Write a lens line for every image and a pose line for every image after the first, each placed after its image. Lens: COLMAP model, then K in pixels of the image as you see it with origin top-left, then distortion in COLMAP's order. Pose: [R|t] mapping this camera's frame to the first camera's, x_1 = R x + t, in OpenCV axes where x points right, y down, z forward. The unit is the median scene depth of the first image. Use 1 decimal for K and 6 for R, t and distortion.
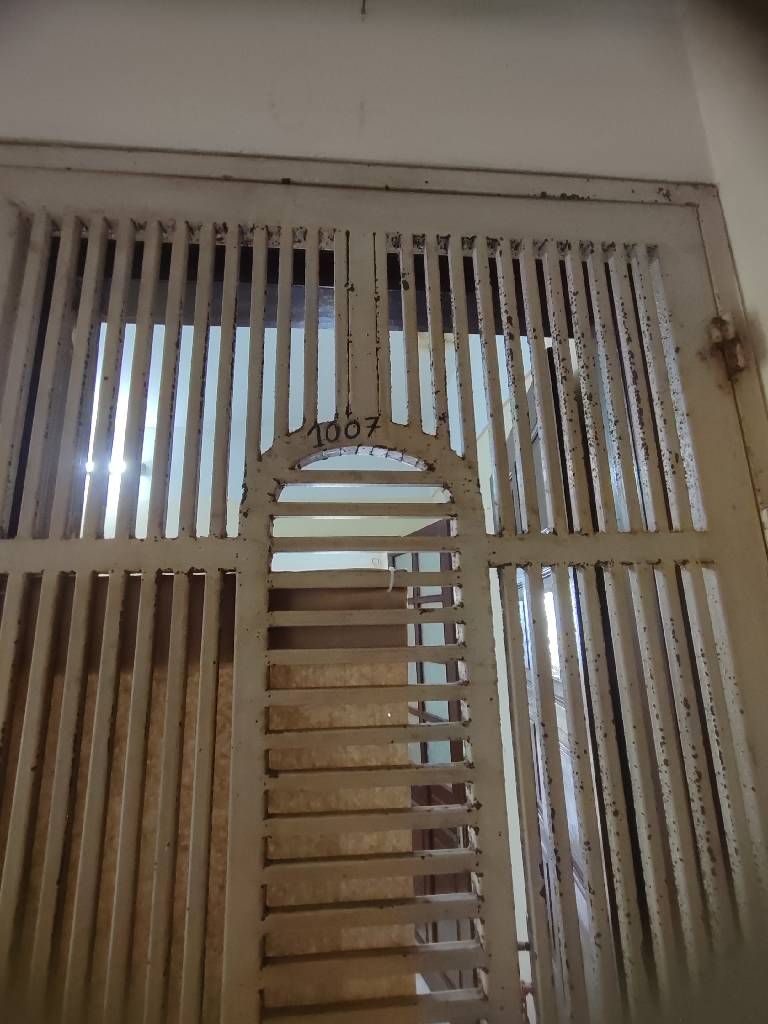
lens RADIAL K [[464.4, 0, 382.0], [0, 464.4, 512.9], [0, 0, 1]] dist [-0.011427, 0.003035]
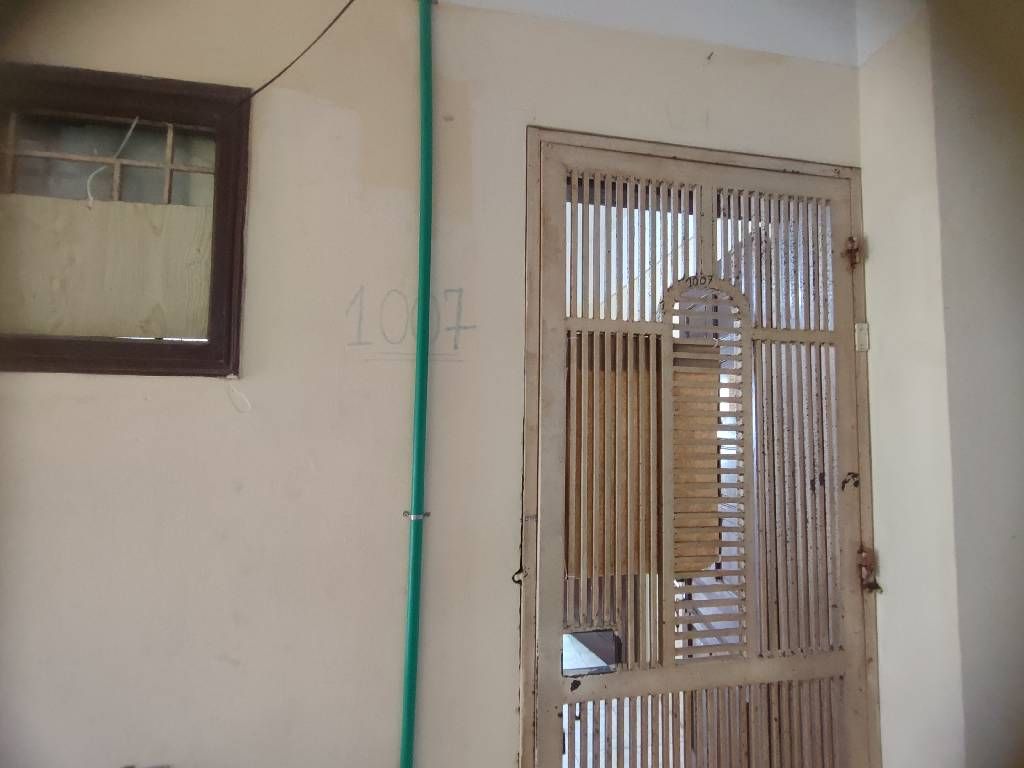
lens RADIAL K [[464.4, 0, 513.5], [0, 464.4, 383.8], [0, 0, 1]] dist [-0.011427, 0.003035]
pose [[0.995740, 0.046897, 0.079394, -1.192469], [-0.058853, 0.986056, 0.155661, 0.032510], [-0.070987, -0.159670, 0.984615, -1.369894]]
